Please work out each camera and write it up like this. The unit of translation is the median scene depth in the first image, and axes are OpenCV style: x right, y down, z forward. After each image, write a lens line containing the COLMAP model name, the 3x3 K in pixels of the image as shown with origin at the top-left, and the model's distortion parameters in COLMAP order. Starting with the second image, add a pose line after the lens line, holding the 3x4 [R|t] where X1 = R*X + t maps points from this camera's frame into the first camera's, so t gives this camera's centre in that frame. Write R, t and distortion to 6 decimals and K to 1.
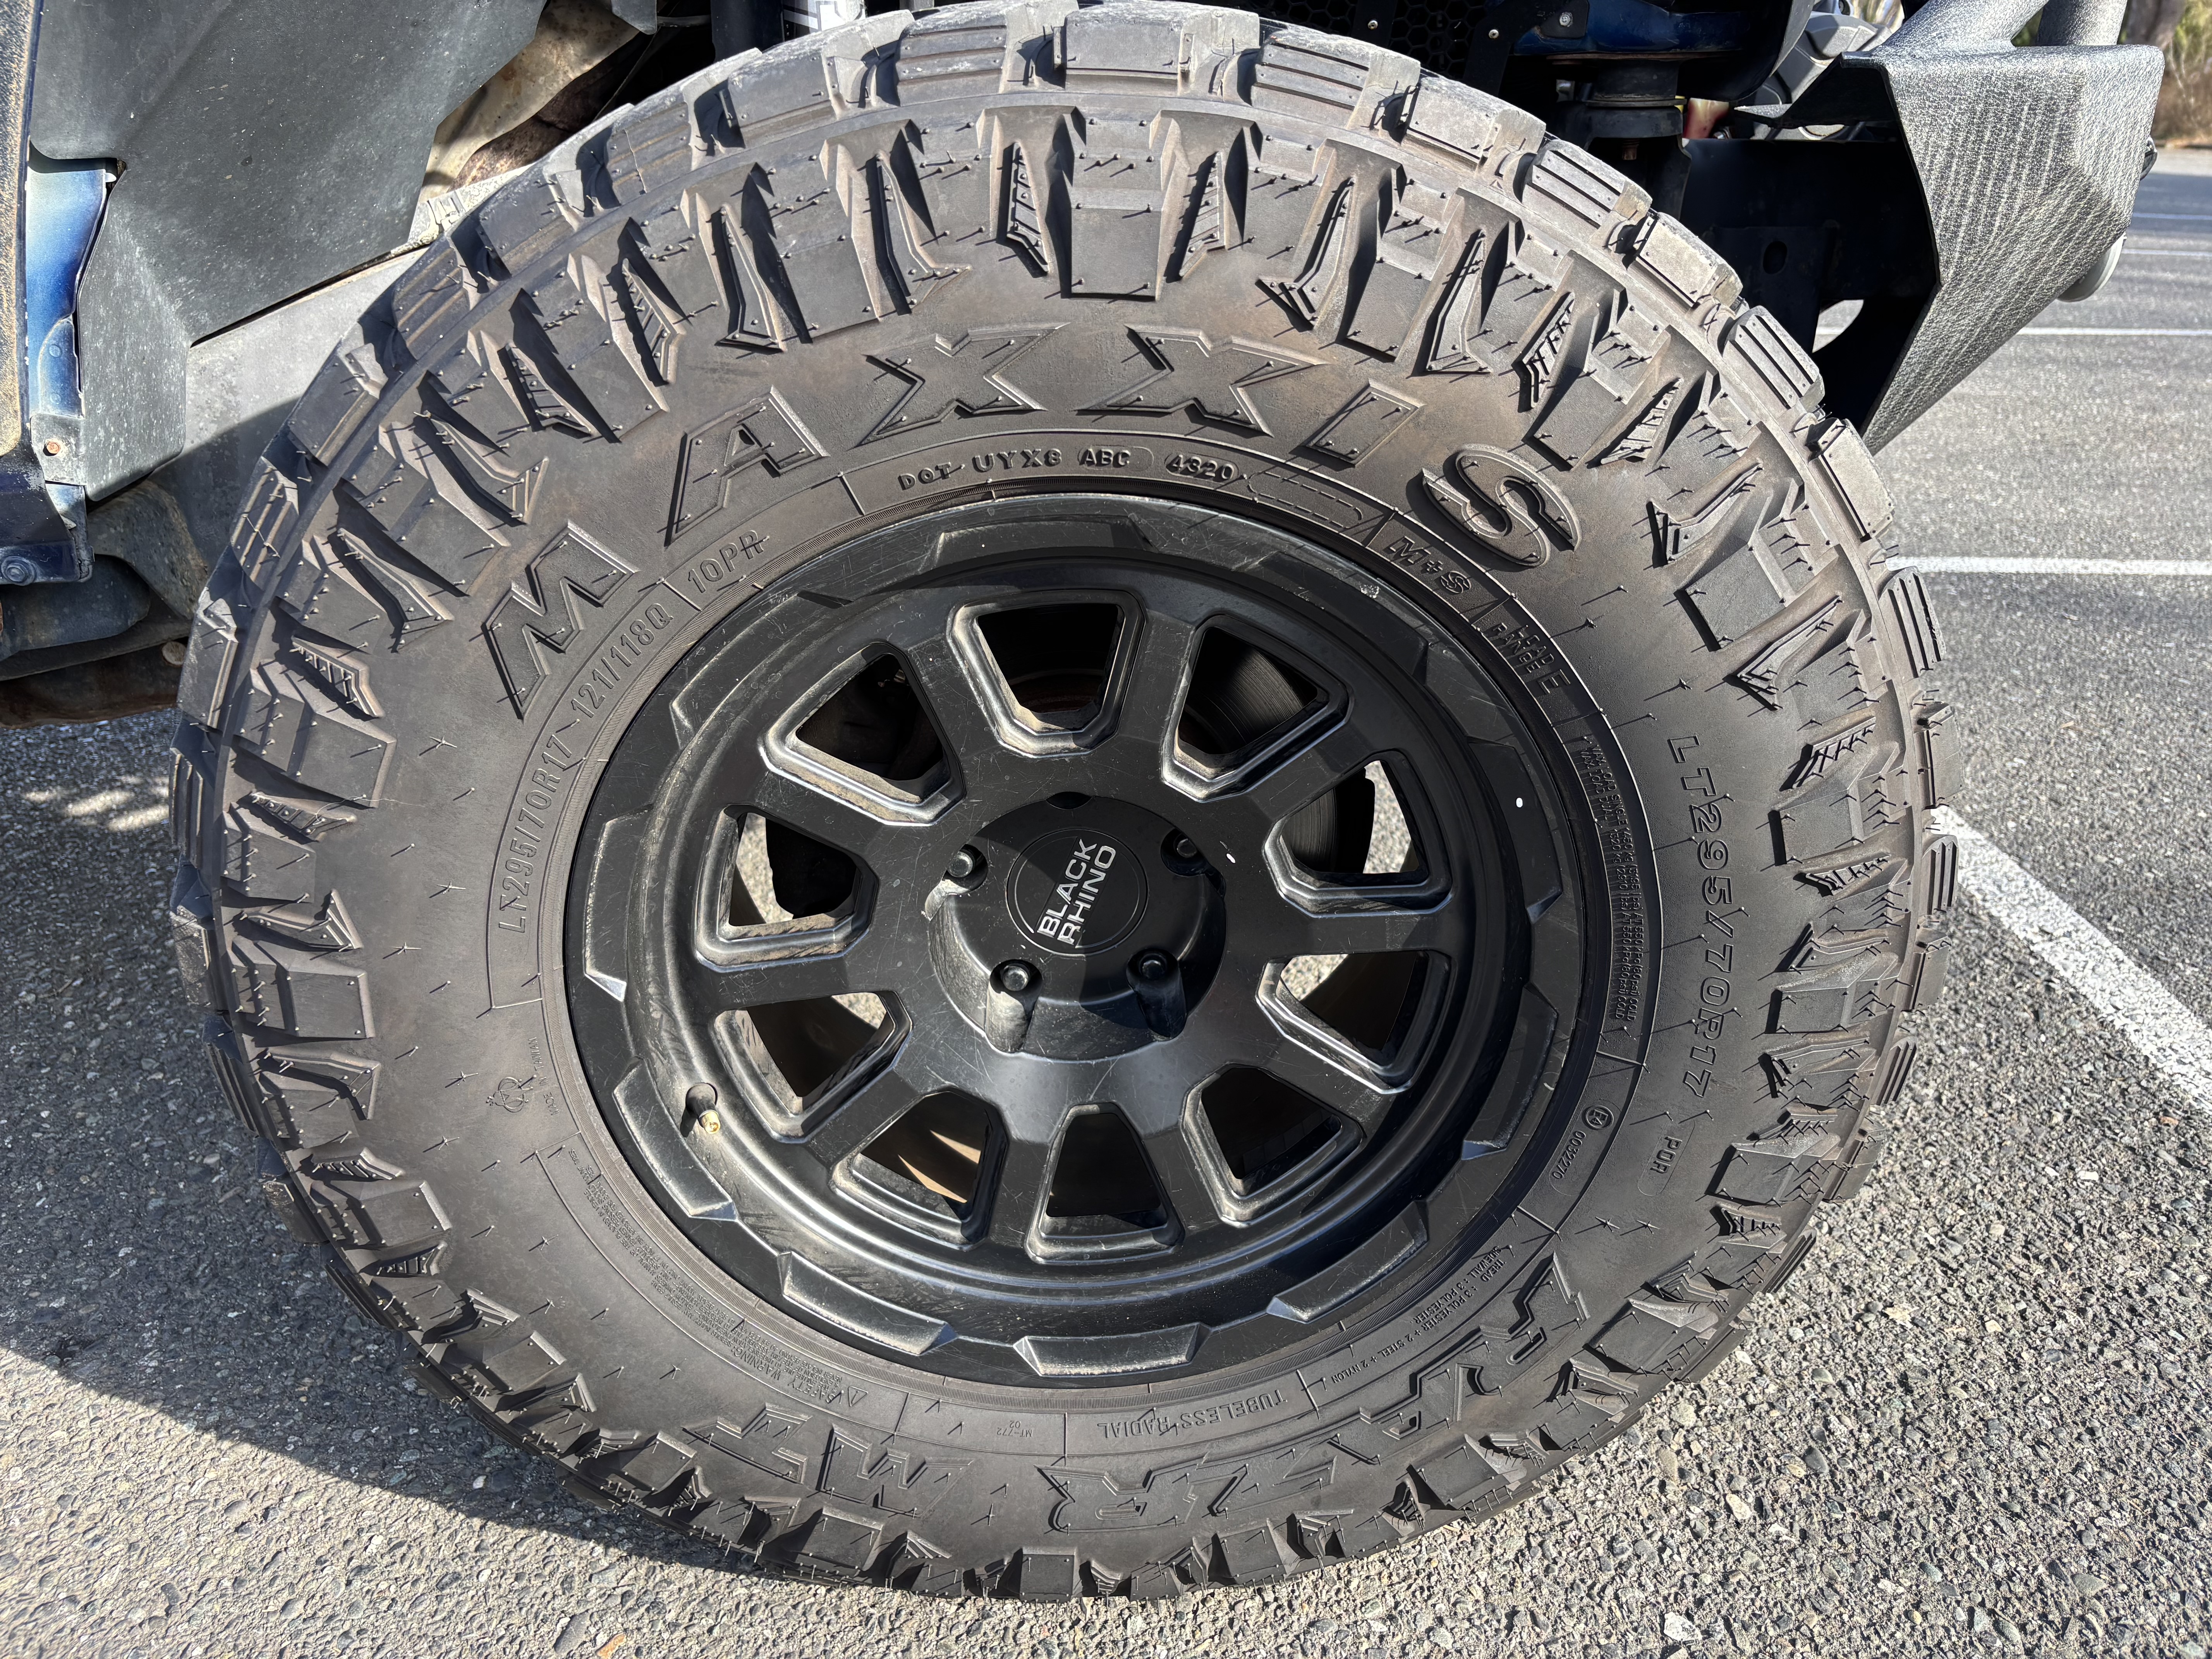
lens RADIAL K [[1700.1, 0, 1094.9], [0, 1700.1, 827.3], [0, 0, 1]] dist [0.044818, -0.058718]
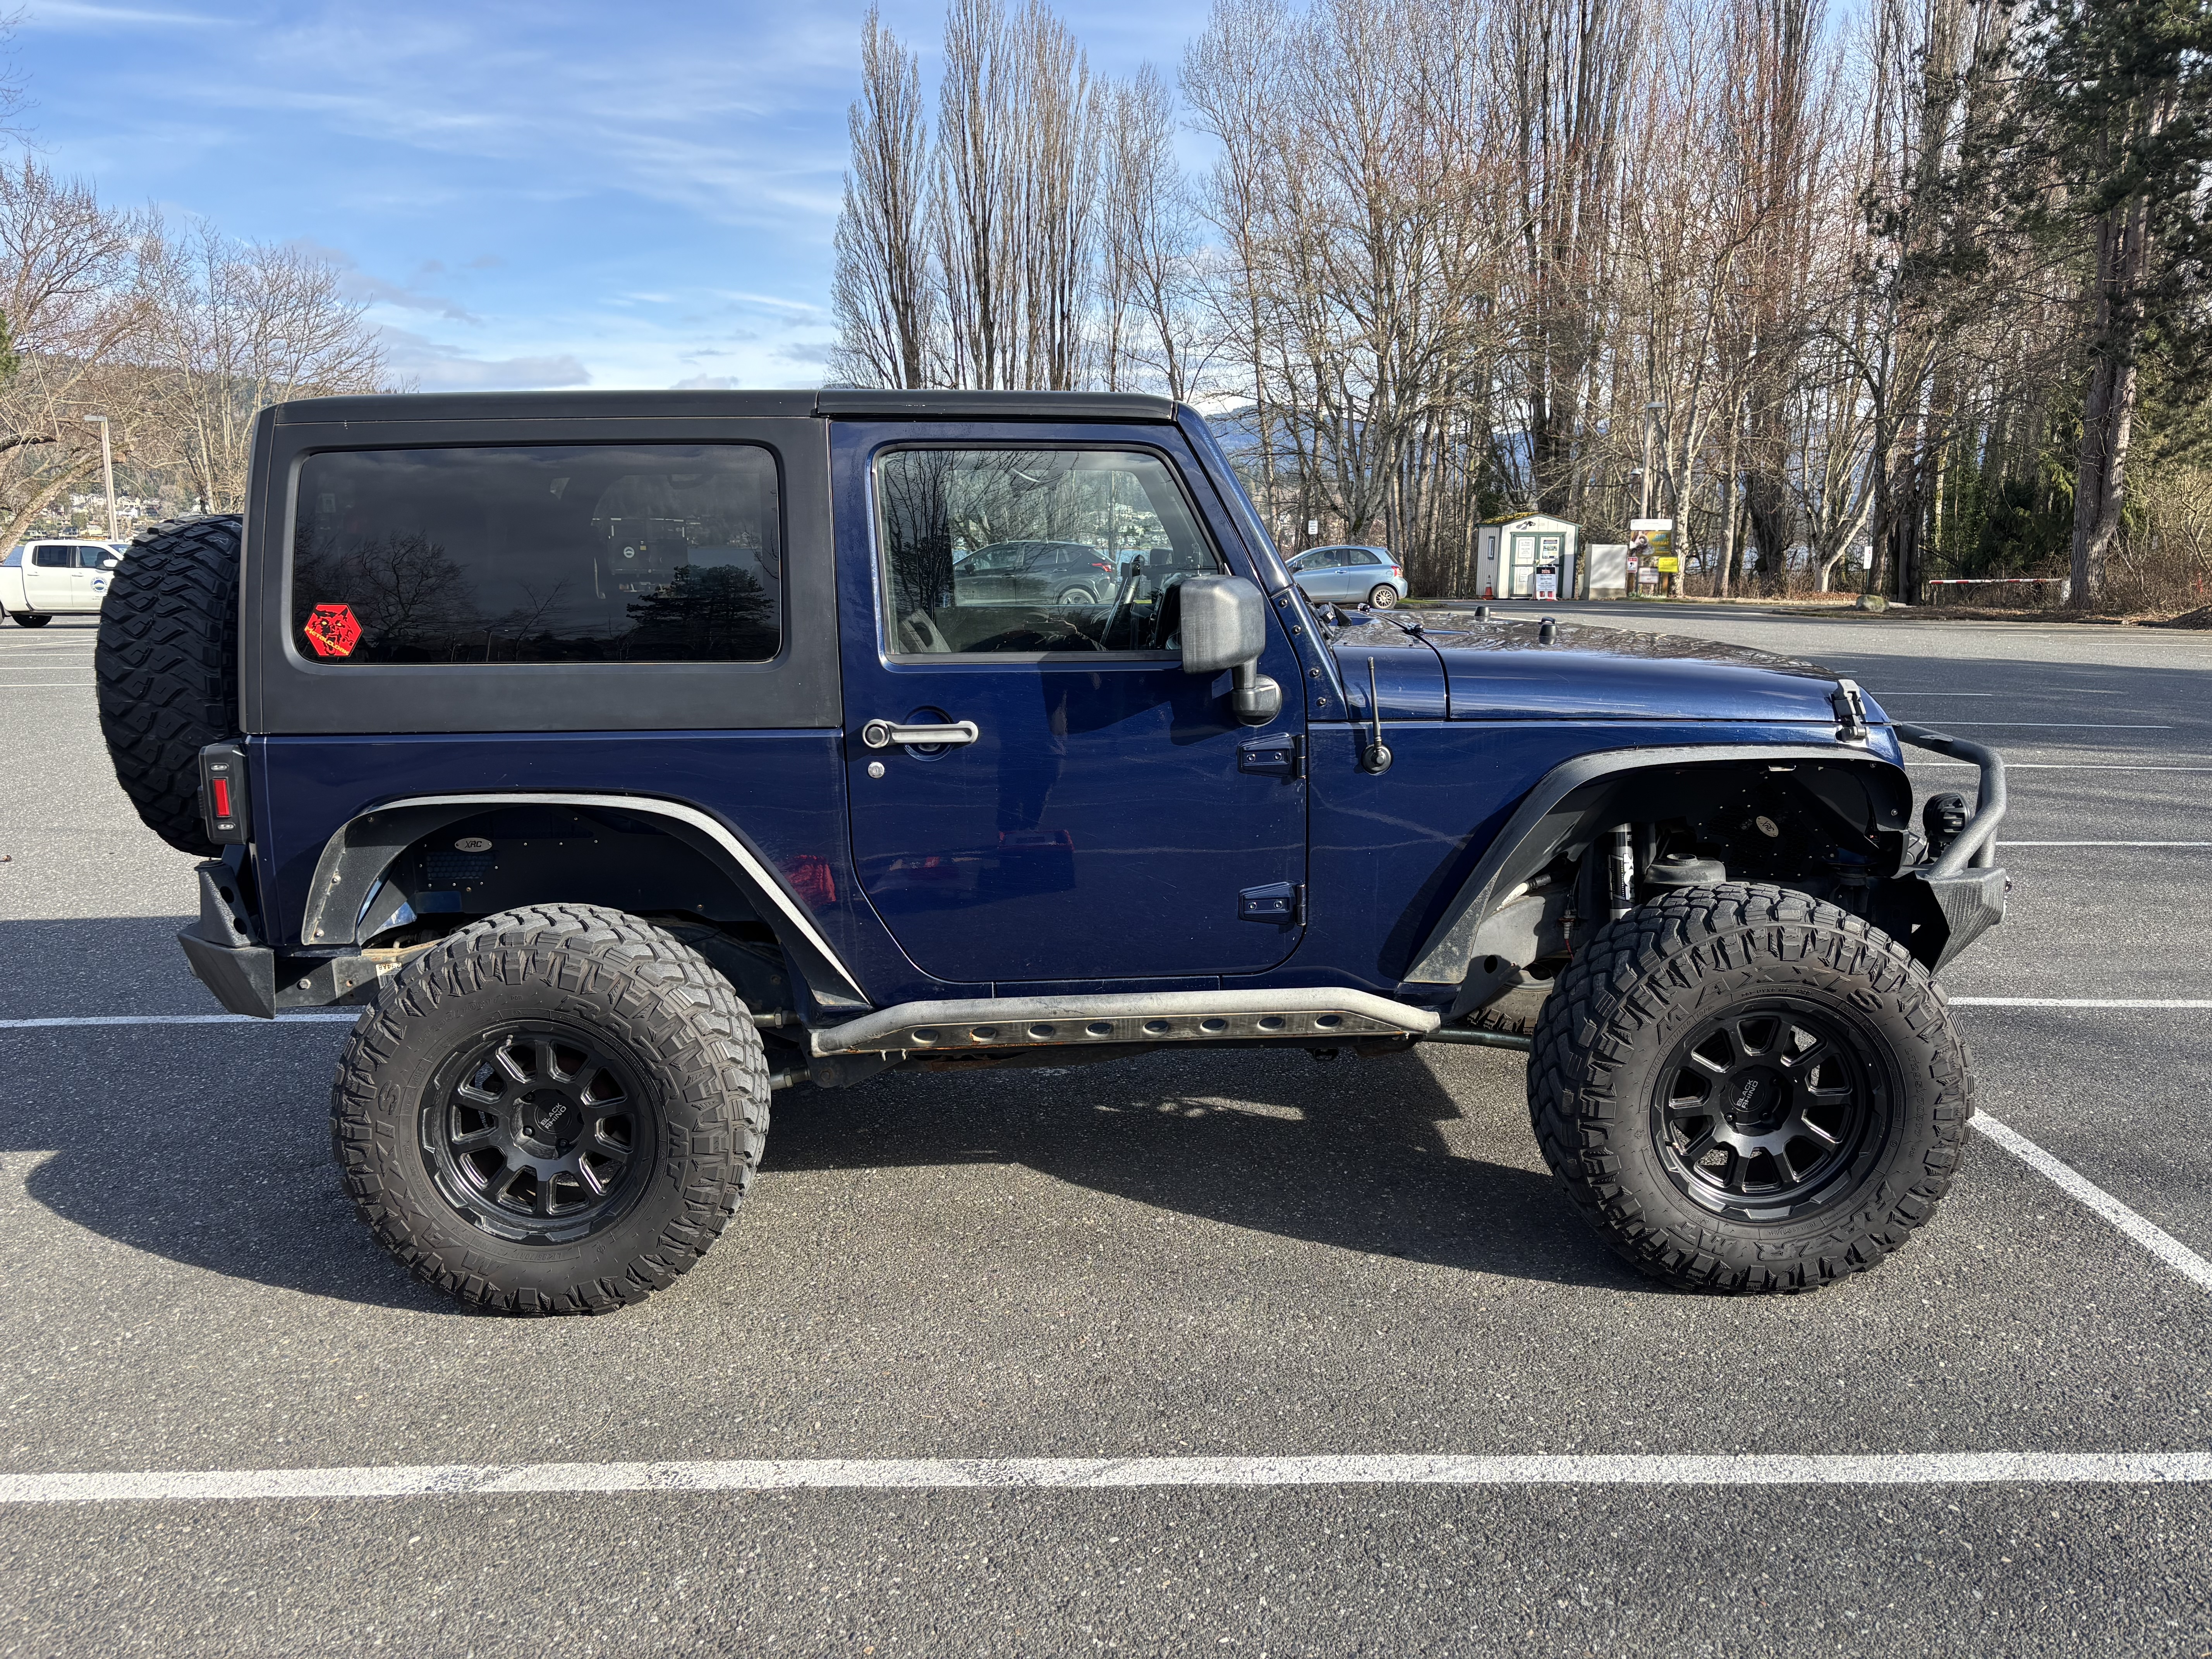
lens RADIAL K [[1672.1, 0, 1099.1], [0, 1672.1, 819.5], [0, 0, 1]] dist [0.055848, -0.057634]
pose [[0.999814, -0.006531, -0.018161, -1.534107], [0.001781, 0.968209, -0.250136, 0.423556], [0.019217, 0.250057, 0.968040, -3.158654]]
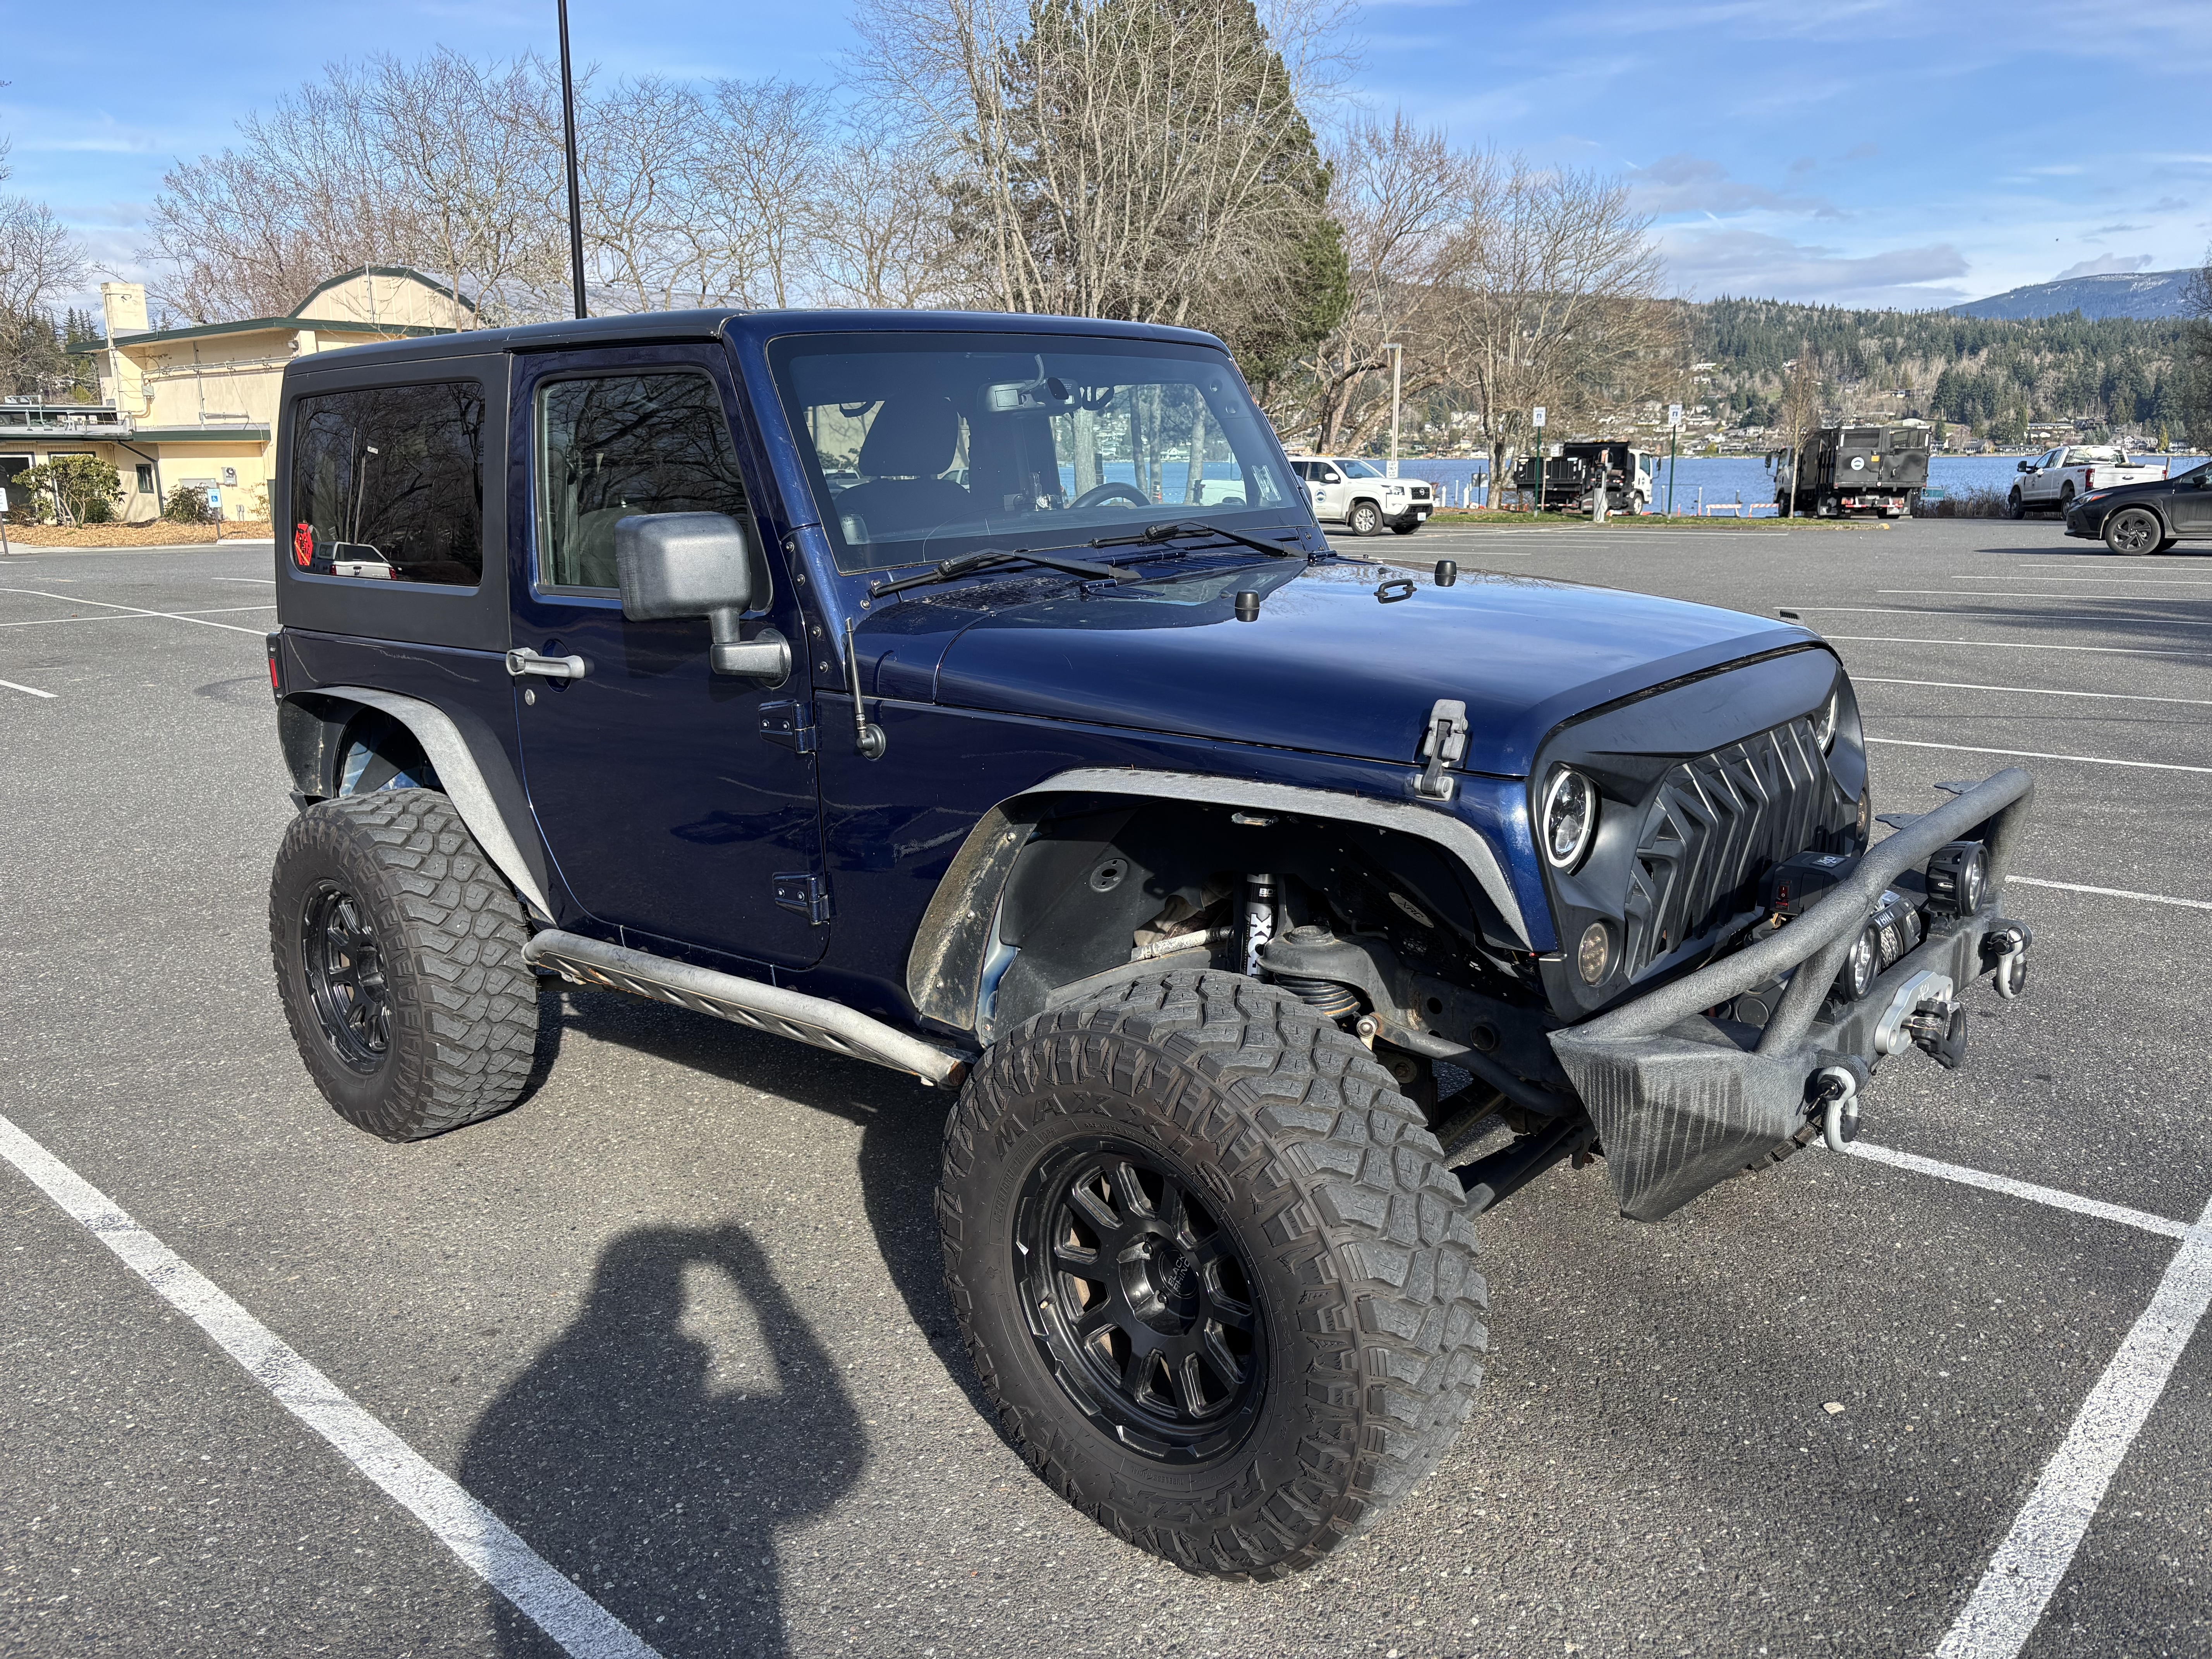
lens RADIAL K [[1672.1, 0, 1099.1], [0, 1672.1, 819.5], [0, 0, 1]] dist [0.055848, -0.057634]
pose [[0.726317, 0.134293, -0.674114, 1.751940], [-0.268500, 0.958241, -0.098399, -0.389490], [0.632749, 0.252468, 0.732044, -1.356078]]
